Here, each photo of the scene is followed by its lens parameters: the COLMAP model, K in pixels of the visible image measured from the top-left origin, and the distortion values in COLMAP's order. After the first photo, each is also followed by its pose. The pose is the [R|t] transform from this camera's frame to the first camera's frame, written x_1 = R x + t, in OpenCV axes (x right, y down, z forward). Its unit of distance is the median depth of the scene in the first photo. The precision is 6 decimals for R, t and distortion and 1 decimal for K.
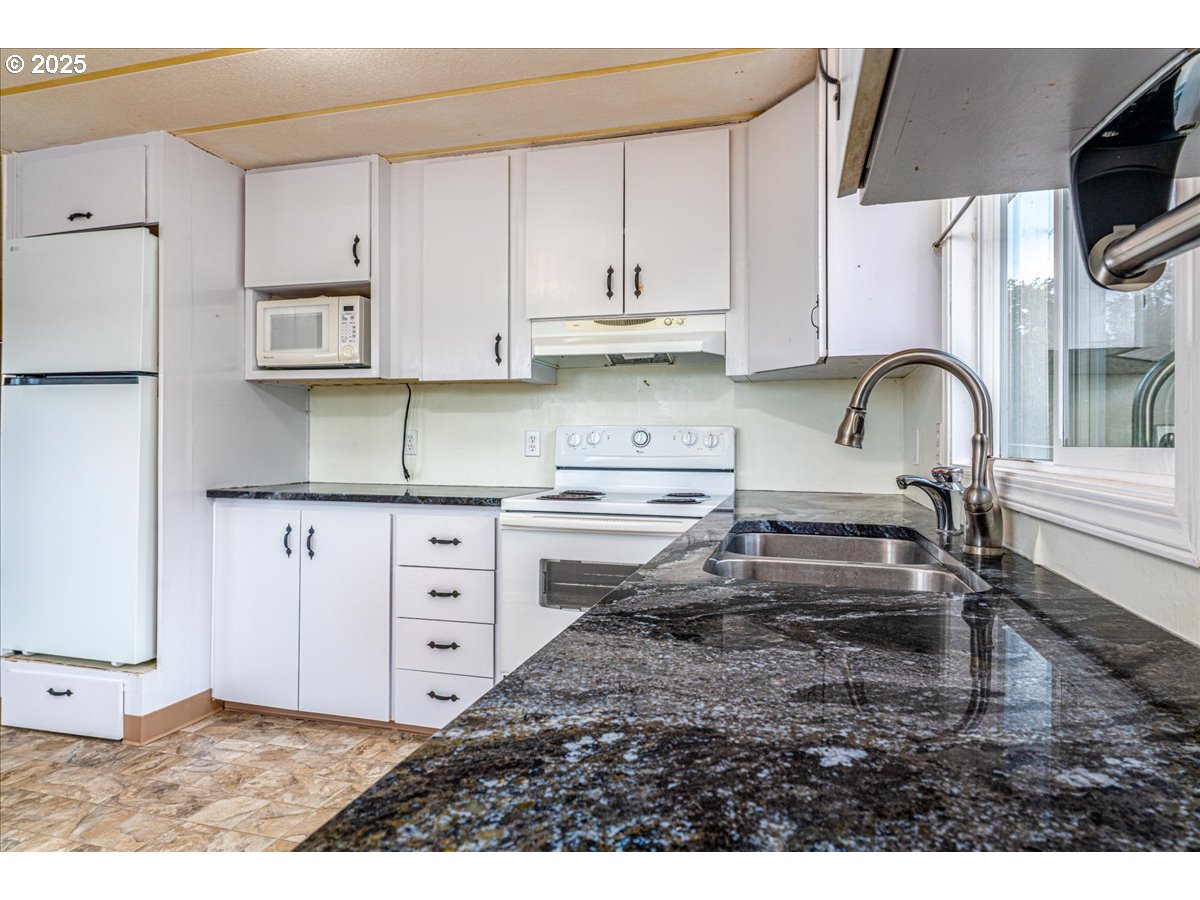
lens RADIAL K [[695.8, 0, 603.3], [0, 695.8, 440.2], [0, 0, 1]] dist [-0.005364, 0.000547]
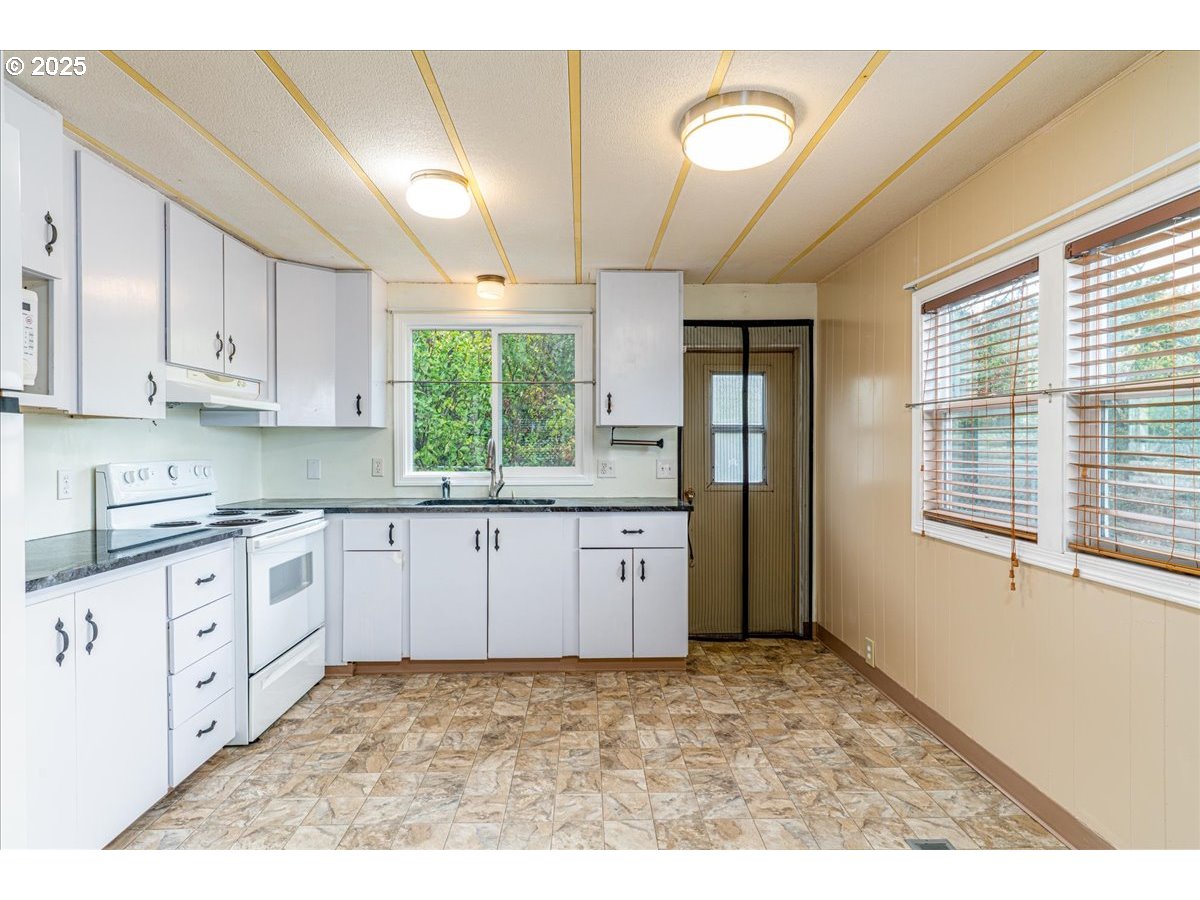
lens RADIAL K [[632.8, 0, 596.0], [0, 632.8, 449.3], [0, 0, 1]] dist [-0.001573, 0.012620]
pose [[-0.286345, -0.010359, 0.958071, -1.248792], [-0.005111, 0.999944, 0.009284, -0.058988], [-0.958113, -0.002238, -0.286381, 0.686782]]
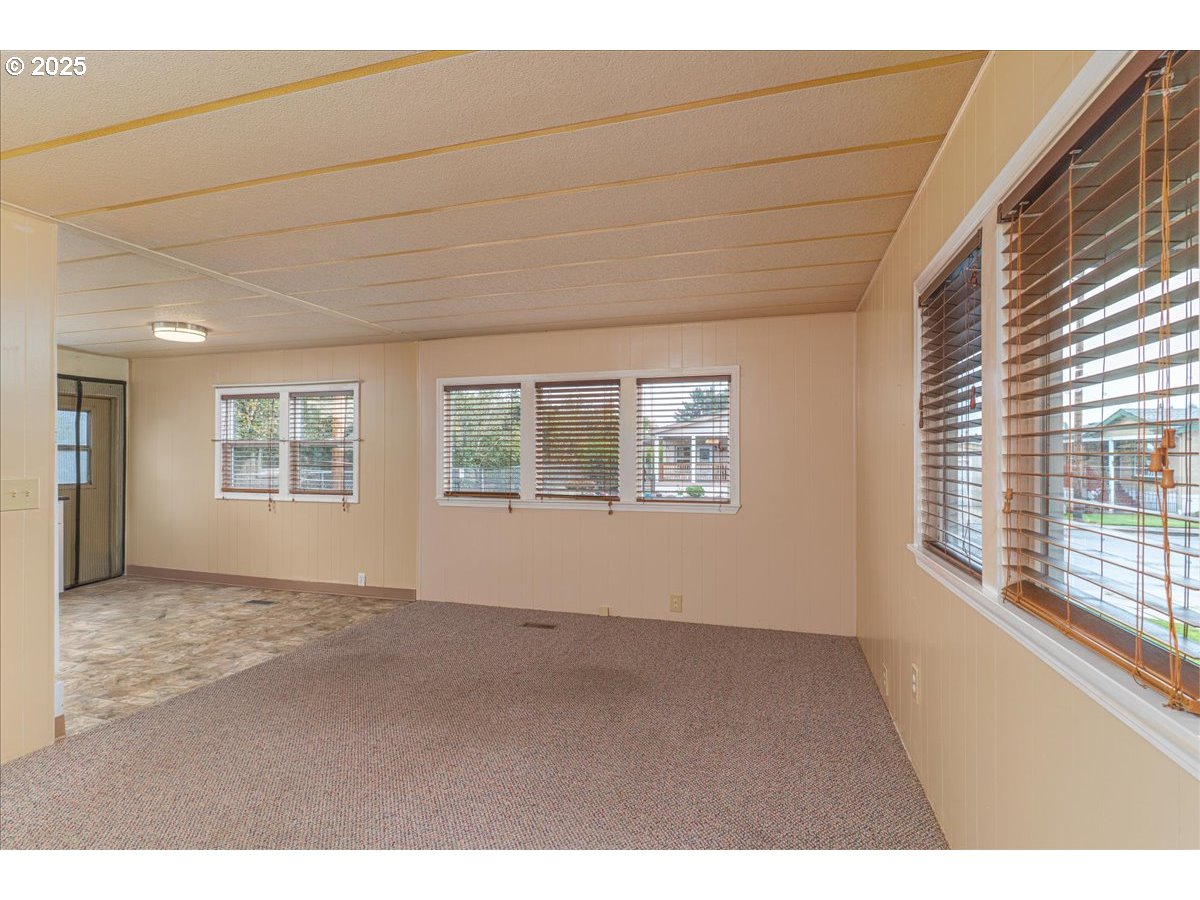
lens RADIAL K [[603.5, 0, 595.3], [0, 603.5, 461.3], [0, 0, 1]] dist [-0.005133, -0.000601]
pose [[-0.999380, -0.006548, 0.034607, -1.853491], [-0.006940, 0.999913, -0.011231, -0.035009], [-0.034530, -0.011464, -0.999338, 2.044306]]
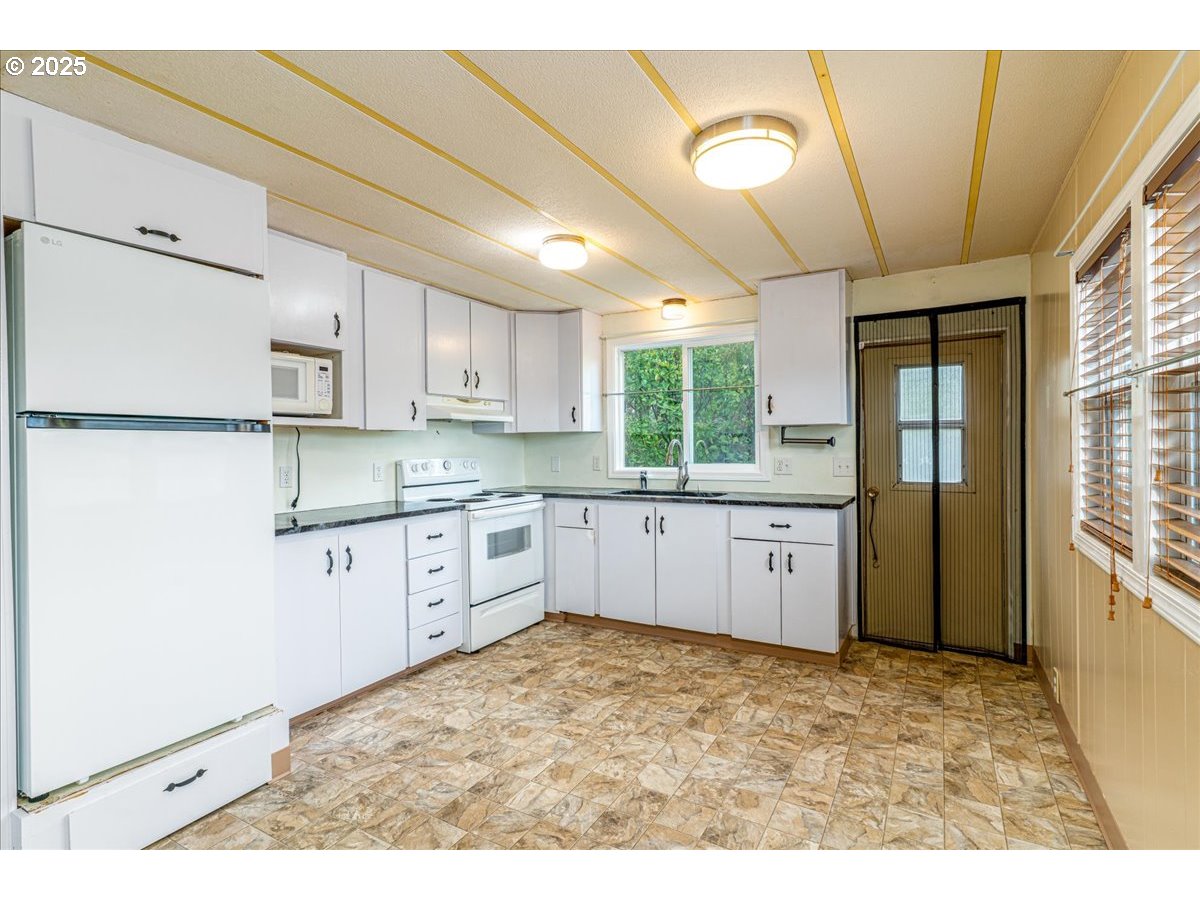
lens RADIAL K [[587.4, 0, 603.1], [0, 587.4, 447.6], [0, 0, 1]] dist [0.019933, -0.001537]
pose [[0.250357, -0.010635, 0.968095, -1.360911], [0.007288, 0.999932, 0.009100, -0.061896], [-0.968126, 0.004778, 0.250417, 0.287768]]
